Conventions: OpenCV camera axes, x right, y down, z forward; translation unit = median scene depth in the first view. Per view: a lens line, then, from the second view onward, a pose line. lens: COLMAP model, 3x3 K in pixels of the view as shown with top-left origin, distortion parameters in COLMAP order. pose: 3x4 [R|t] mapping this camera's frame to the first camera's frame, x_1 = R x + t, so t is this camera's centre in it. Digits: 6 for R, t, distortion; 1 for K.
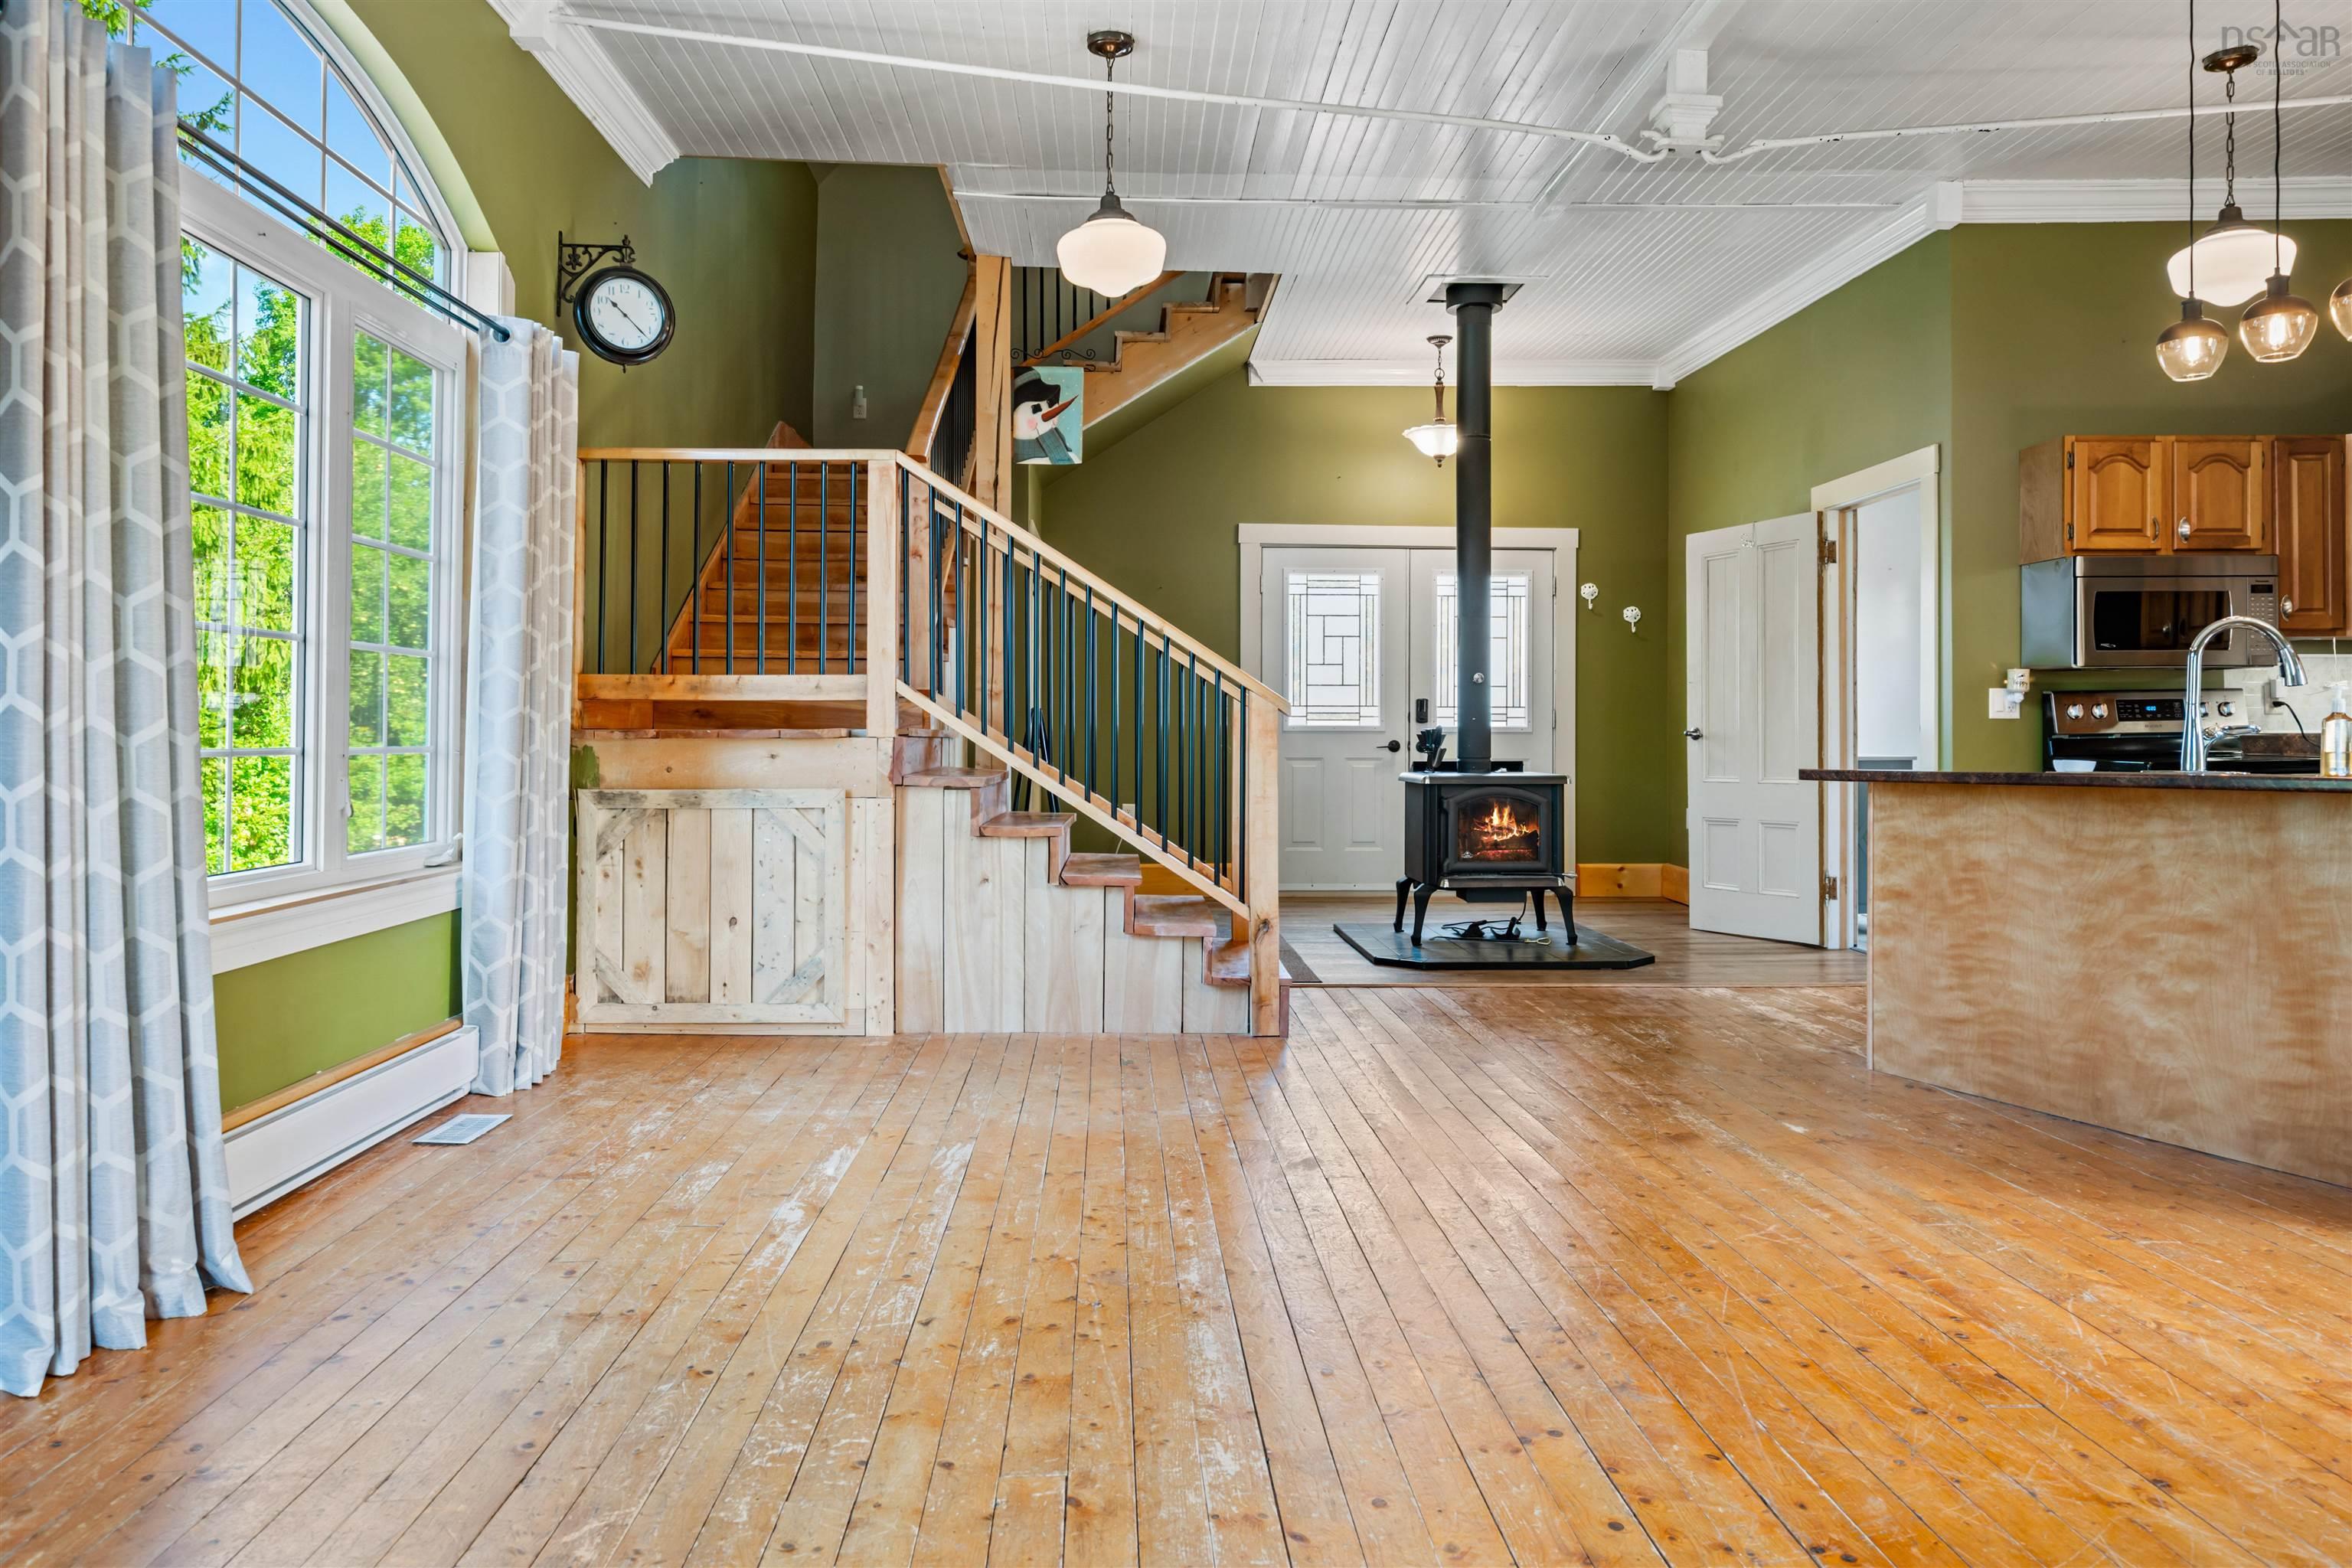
lens RADIAL K [[1536.5, 0, 1199.1], [0, 1536.5, 740.1], [0, 0, 1]] dist [-0.002589, 0.003055]
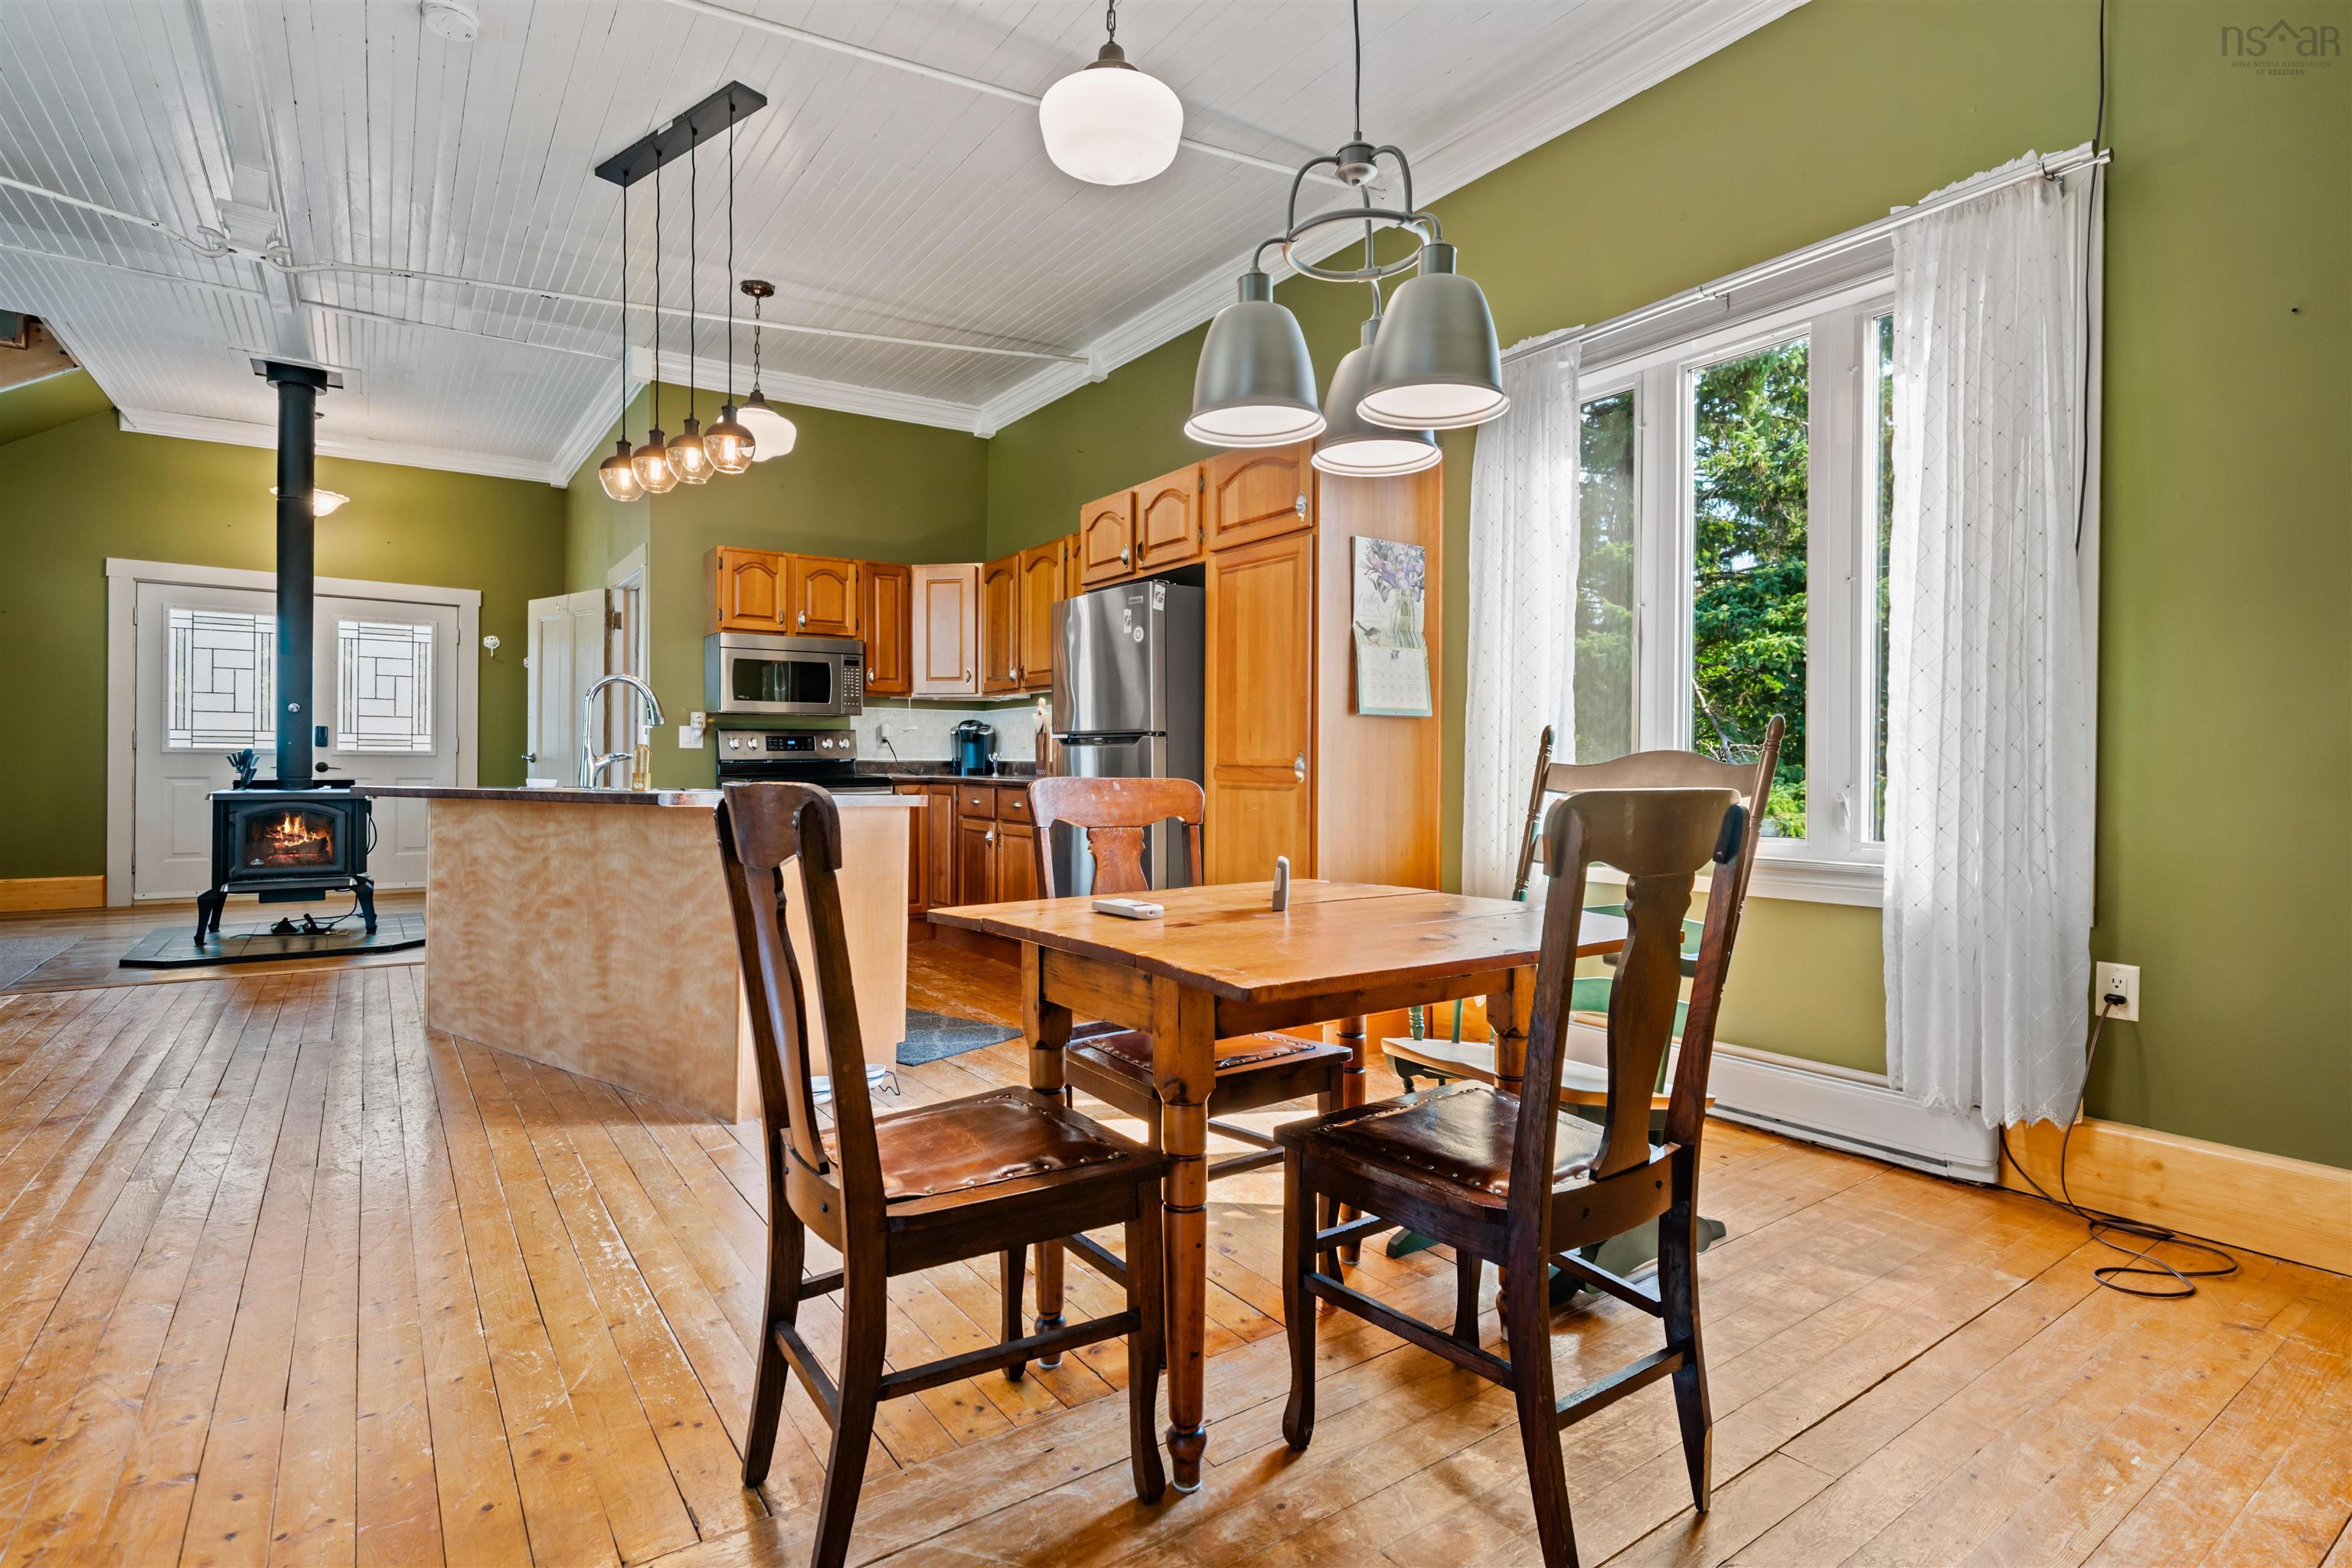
lens RADIAL K [[1107.3, 0, 1150.0], [0, 1107.3, 765.3], [0, 0, 1]] dist [0.005282, -0.001096]
pose [[0.847567, 0.005378, 0.530661, 0.369095], [-0.005666, 0.999983, -0.001086, -0.000039], [-0.530658, -0.002086, 0.847584, -0.060575]]
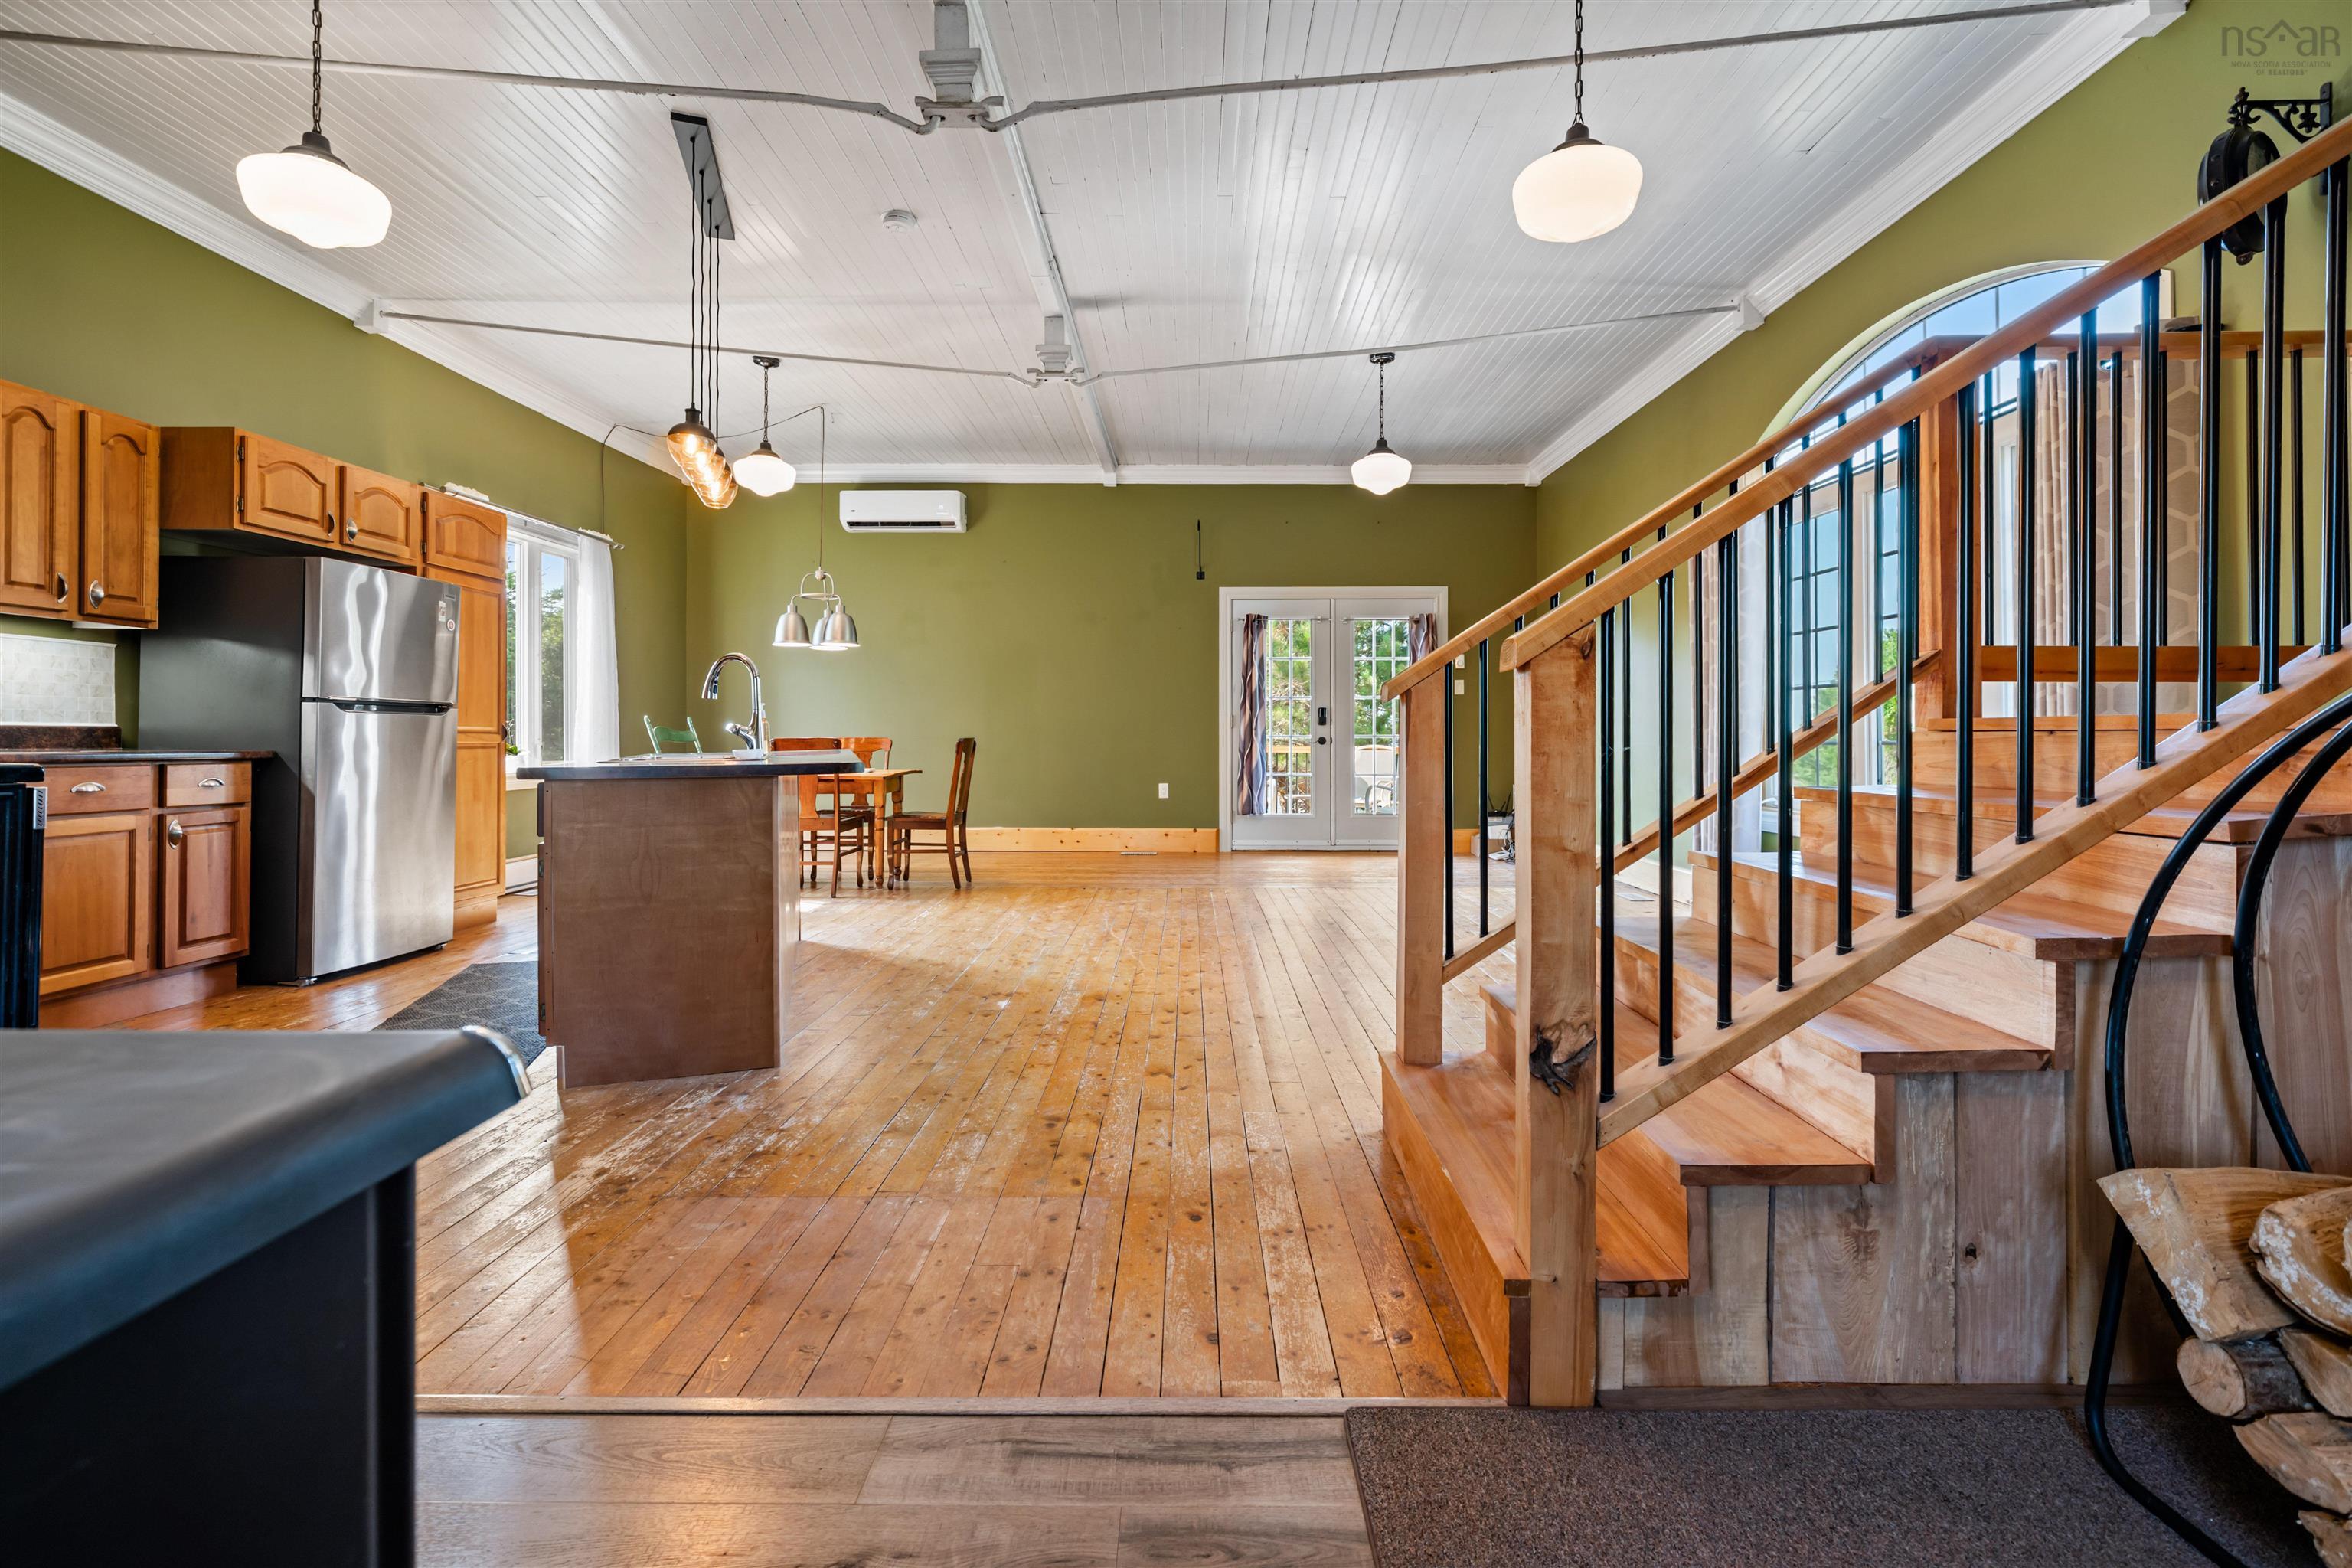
lens RADIAL K [[1025.9, 0, 1182.8], [0, 1025.9, 737.8], [0, 0, 1]] dist [-0.000088, -0.000259]
pose [[-0.998671, -0.002018, 0.051492, 0.120447], [-0.001909, 0.999996, 0.002166, 0.001255], [-0.051496, 0.002065, -0.998671, 1.319507]]
